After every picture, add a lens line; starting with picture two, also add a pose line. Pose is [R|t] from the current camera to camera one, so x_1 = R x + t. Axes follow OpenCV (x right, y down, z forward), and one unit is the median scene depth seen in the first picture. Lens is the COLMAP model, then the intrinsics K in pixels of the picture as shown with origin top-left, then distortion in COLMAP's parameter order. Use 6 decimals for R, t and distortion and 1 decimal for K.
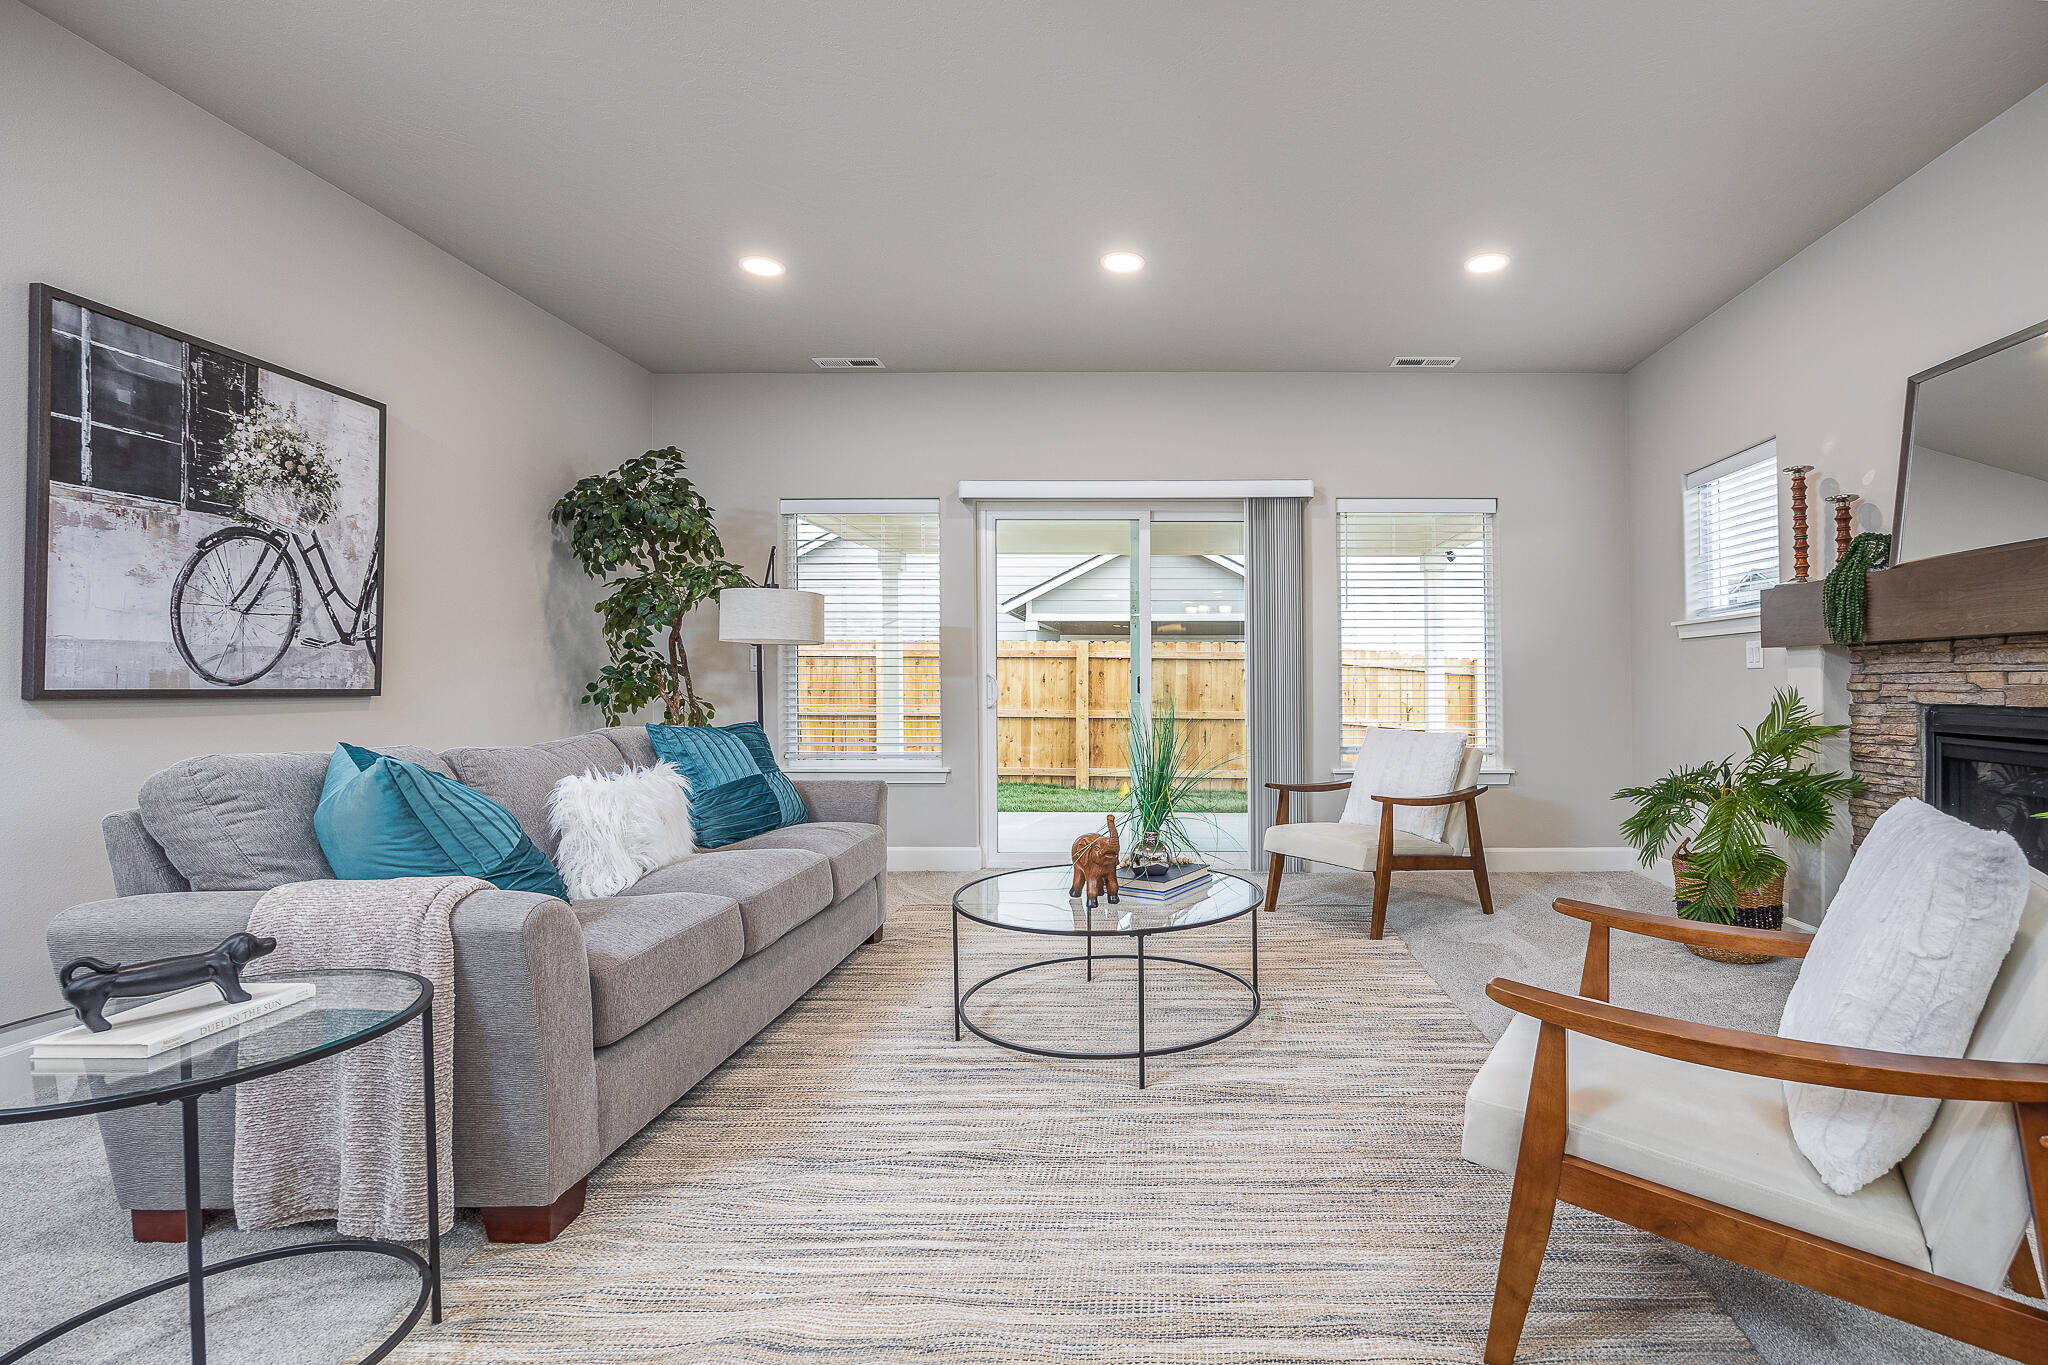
lens RADIAL K [[964.0, 0, 1025.0], [0, 964.0, 672.8], [0, 0, 1]] dist [-0.021238, 0.001083]
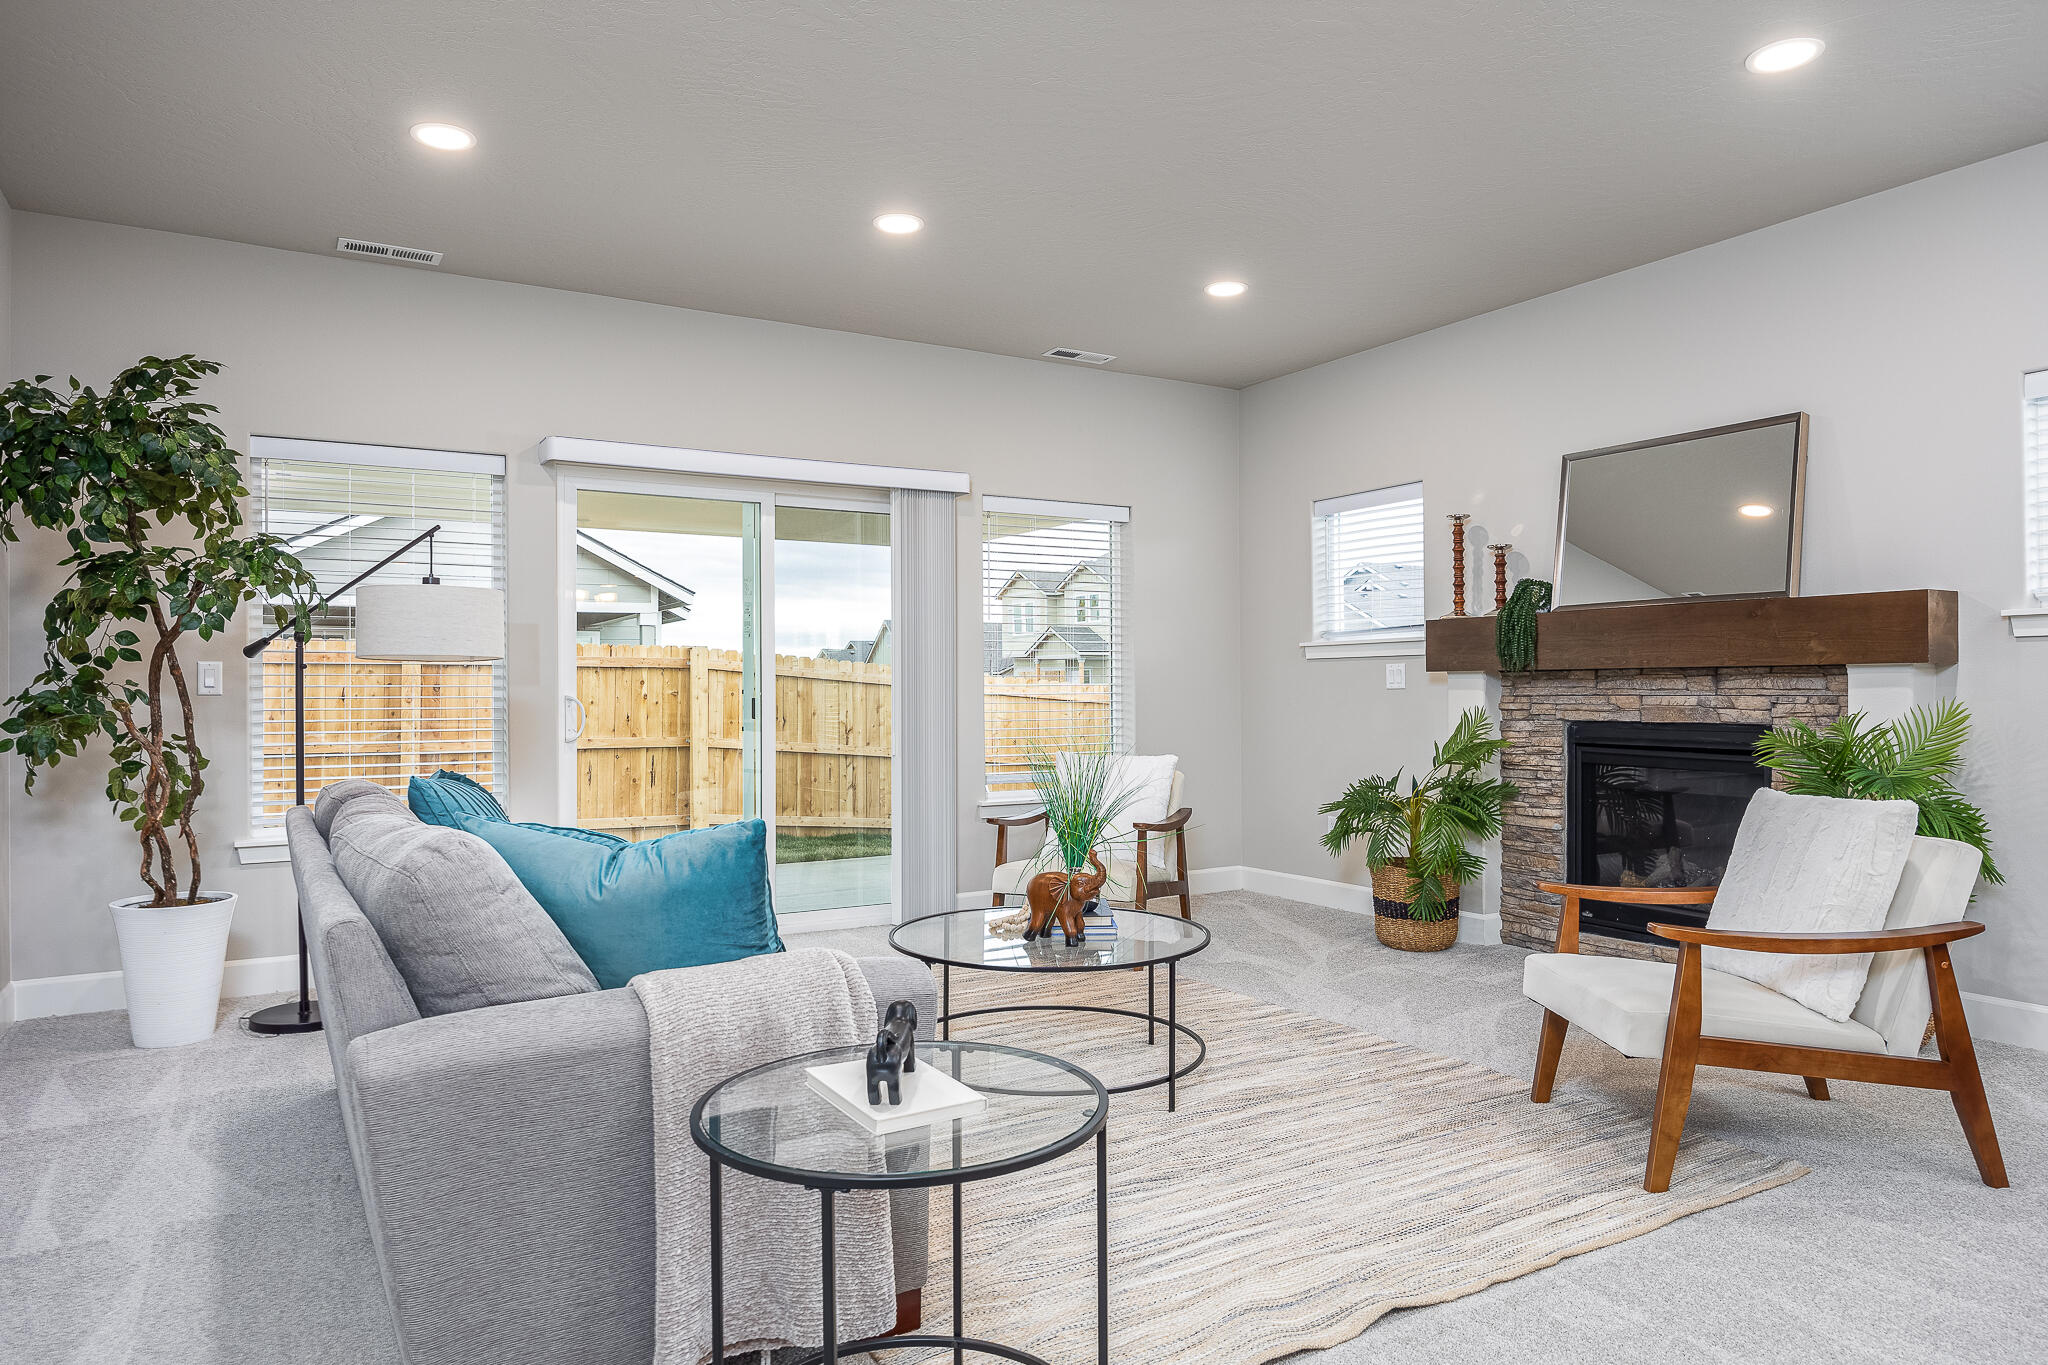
lens RADIAL K [[1286.6, 0, 1025.0], [0, 1286.6, 688.8], [0, 0, 1]] dist [-0.004033, -0.001924]
pose [[0.855052, -0.004103, 0.518526, -0.479289], [0.001981, 0.999987, 0.004645, -0.016001], [-0.518539, -0.002944, 0.855049, -0.059929]]
